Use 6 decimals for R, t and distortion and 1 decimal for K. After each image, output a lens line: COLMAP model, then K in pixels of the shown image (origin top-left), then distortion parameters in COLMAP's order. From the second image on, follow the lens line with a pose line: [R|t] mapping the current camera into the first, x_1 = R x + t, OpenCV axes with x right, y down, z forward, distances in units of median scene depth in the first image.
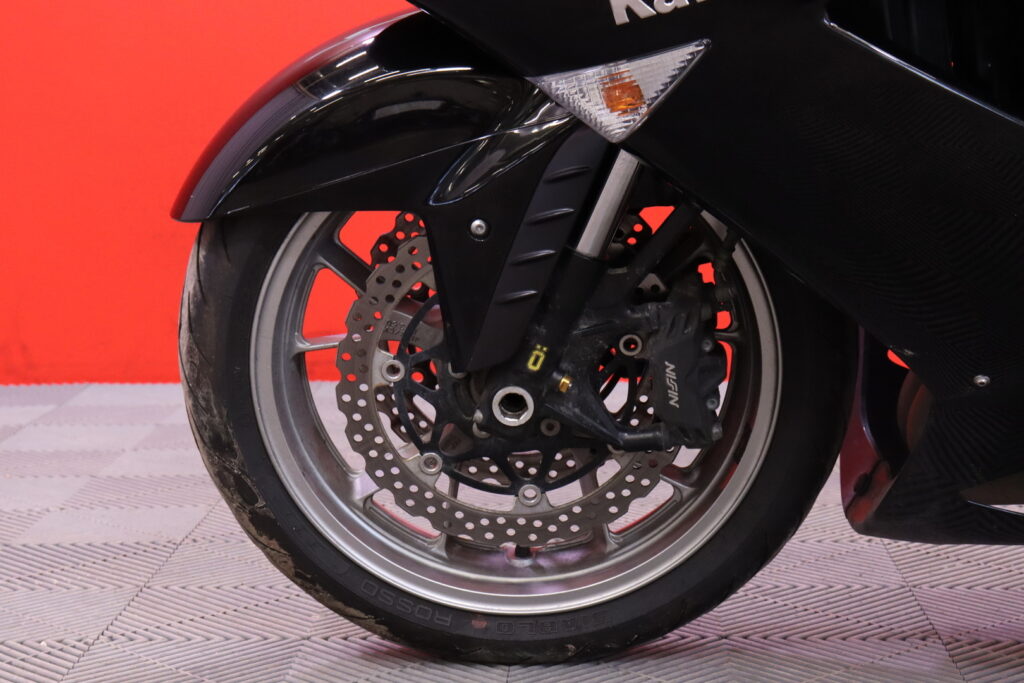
lens RADIAL K [[2076.7, 0, 509.2], [0, 2076.7, 349.9], [0, 0, 1]] dist [0.264516, 0.000000]
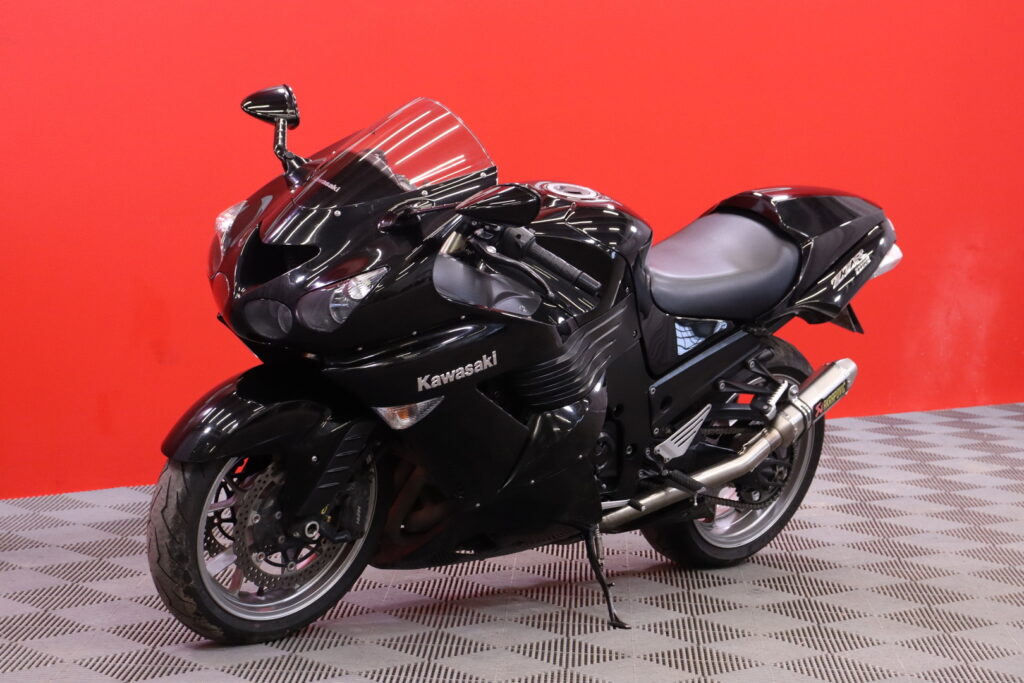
lens RADIAL K [[2426.8, 0, 513.0], [0, 2426.8, 340.1], [0, 0, 1]] dist [0.494275, 0.000000]
pose [[0.703160, -0.028791, 0.710449, -1.774547], [0.037258, 0.999299, 0.003621, -0.187223], [-0.710055, 0.023924, 0.703740, -1.141238]]
